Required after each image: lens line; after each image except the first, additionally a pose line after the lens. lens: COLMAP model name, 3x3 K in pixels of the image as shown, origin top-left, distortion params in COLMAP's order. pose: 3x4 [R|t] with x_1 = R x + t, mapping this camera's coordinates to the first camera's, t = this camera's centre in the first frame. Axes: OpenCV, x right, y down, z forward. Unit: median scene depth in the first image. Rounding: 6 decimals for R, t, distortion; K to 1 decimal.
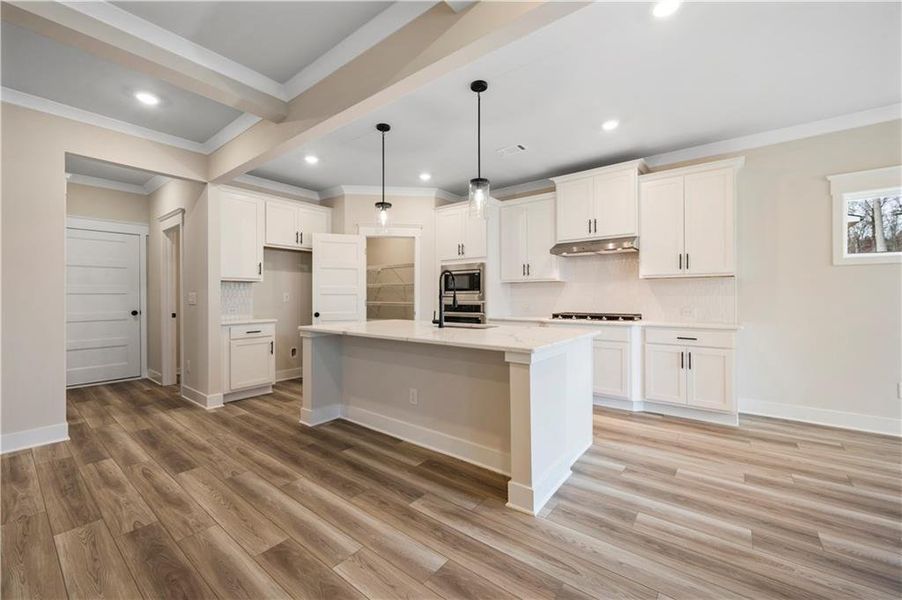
lens RADIAL K [[359.5, 0, 446.8], [0, 359.5, 294.9], [0, 0, 1]] dist [-0.003530, 0.000544]
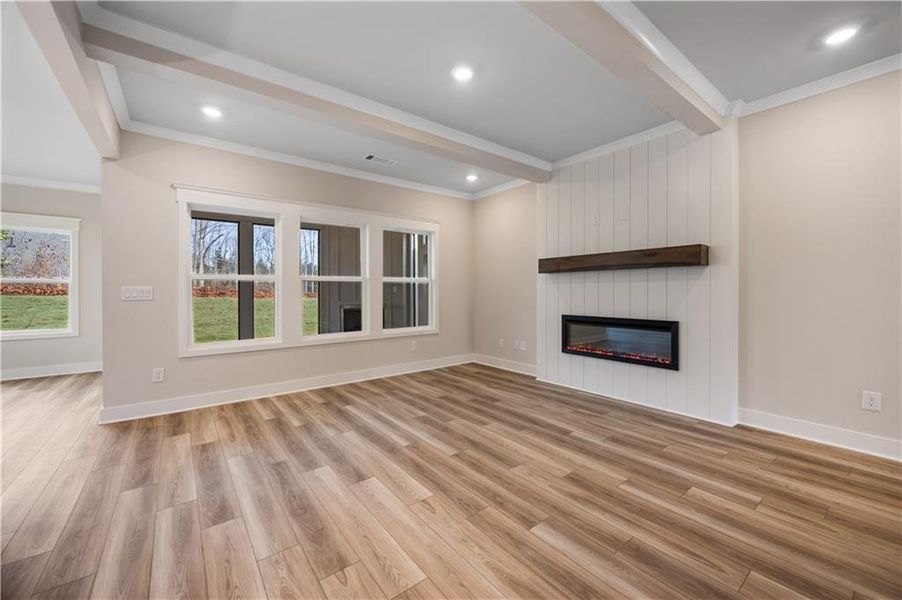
lens RADIAL K [[359.5, 0, 452.6], [0, 359.5, 291.9], [0, 0, 1]] dist [-0.003530, 0.000544]
pose [[-0.970287, 0.007211, 0.241850, -0.722155], [0.006628, 0.999973, -0.003225, 0.005861], [-0.241867, -0.001526, -0.970308, 0.953483]]
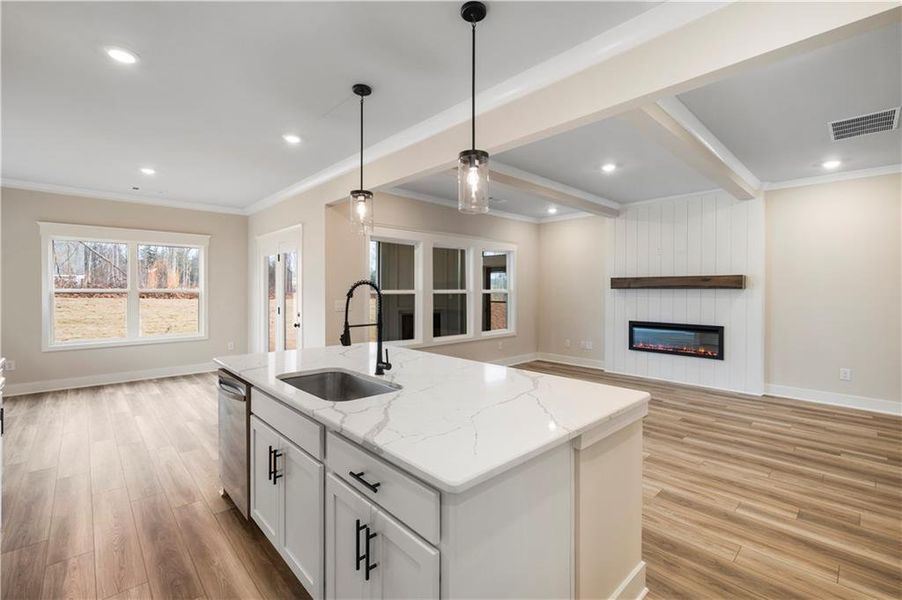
lens RADIAL K [[400.5, 0, 450.4], [0, 400.5, 290.4], [0, 0, 1]] dist [-0.000212, 0.000688]
pose [[-0.989331, 0.001073, 0.145681, -0.230473], [0.000410, 0.999989, -0.004575, -0.048750], [-0.145685, -0.004466, -0.989321, 1.598318]]
